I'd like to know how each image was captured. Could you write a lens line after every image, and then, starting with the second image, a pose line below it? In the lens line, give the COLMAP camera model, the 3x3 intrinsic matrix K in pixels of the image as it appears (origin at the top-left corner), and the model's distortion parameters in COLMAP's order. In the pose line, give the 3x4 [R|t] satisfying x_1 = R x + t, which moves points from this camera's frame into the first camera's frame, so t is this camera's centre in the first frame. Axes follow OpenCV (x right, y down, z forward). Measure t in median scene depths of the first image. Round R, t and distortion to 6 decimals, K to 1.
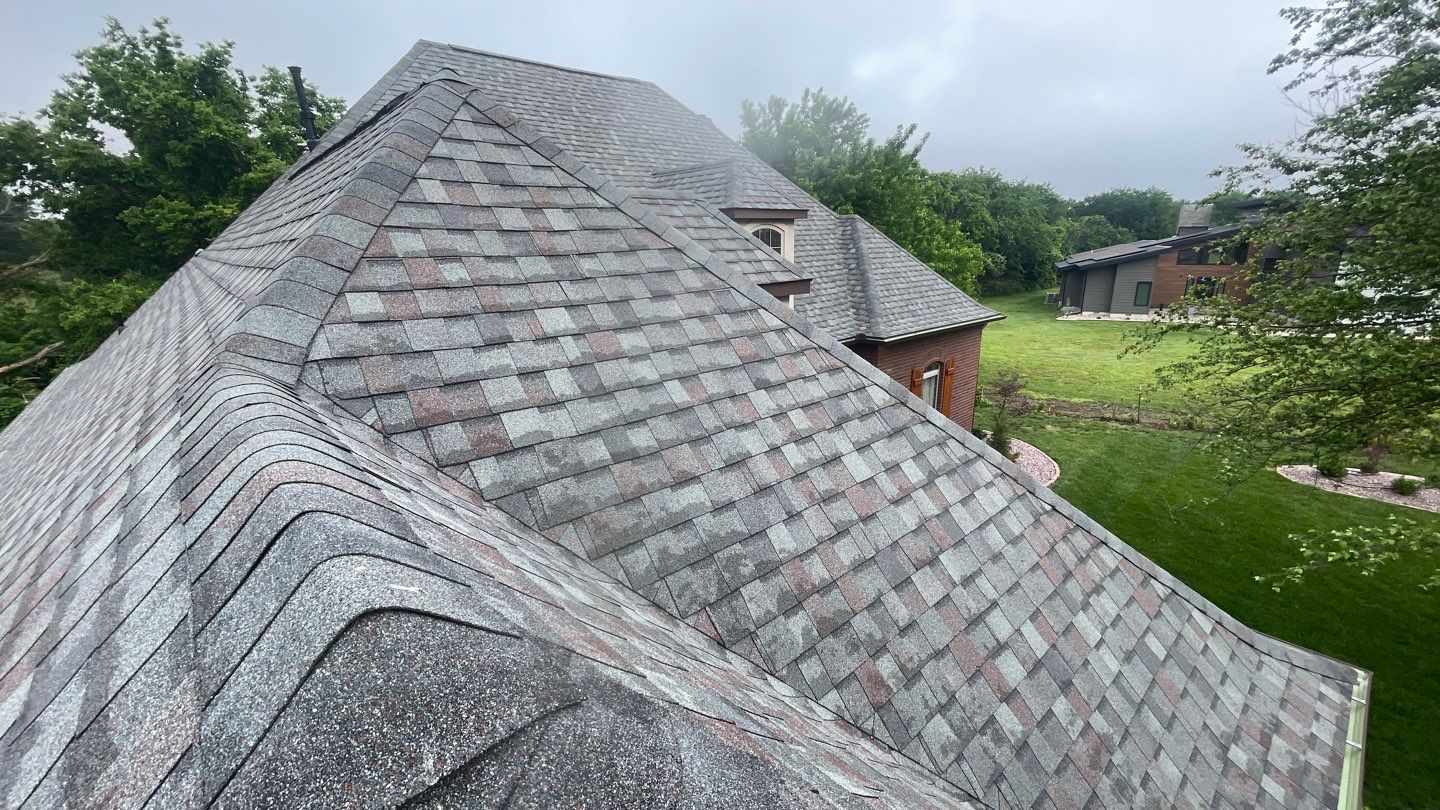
lens RADIAL K [[577.0, 0, 720.0], [0, 577.0, 405.0], [0, 0, 1]] dist [0.000738, 0.000052]
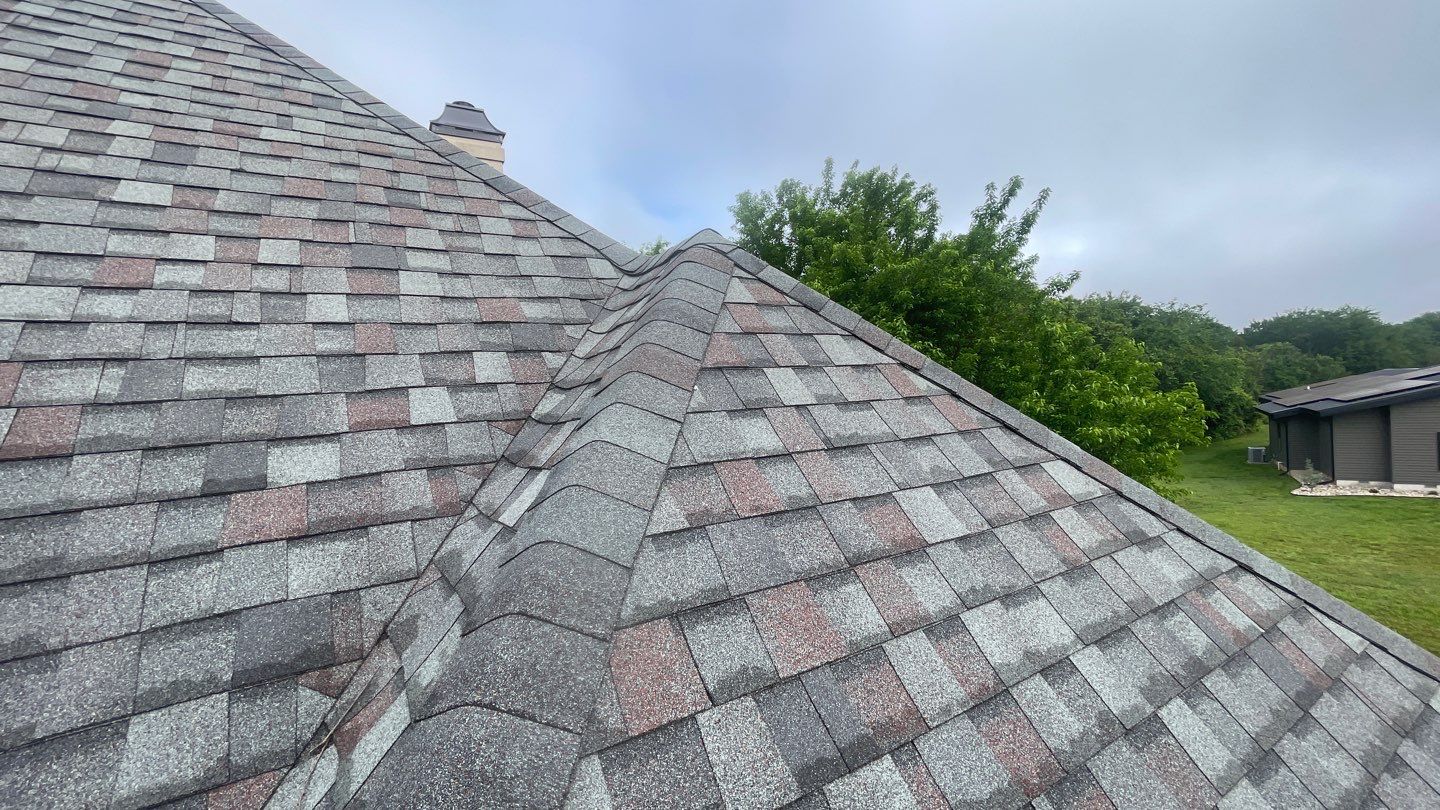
lens RADIAL K [[630.1, 0, 720.0], [0, 630.1, 405.0], [0, 0, 1]] dist [0.000634, 0.000217]
pose [[0.988584, -0.038142, -0.145766, 0.072272], [-0.000807, 0.966073, -0.258266, -0.065706], [0.150671, 0.255435, 0.955014, 0.232978]]
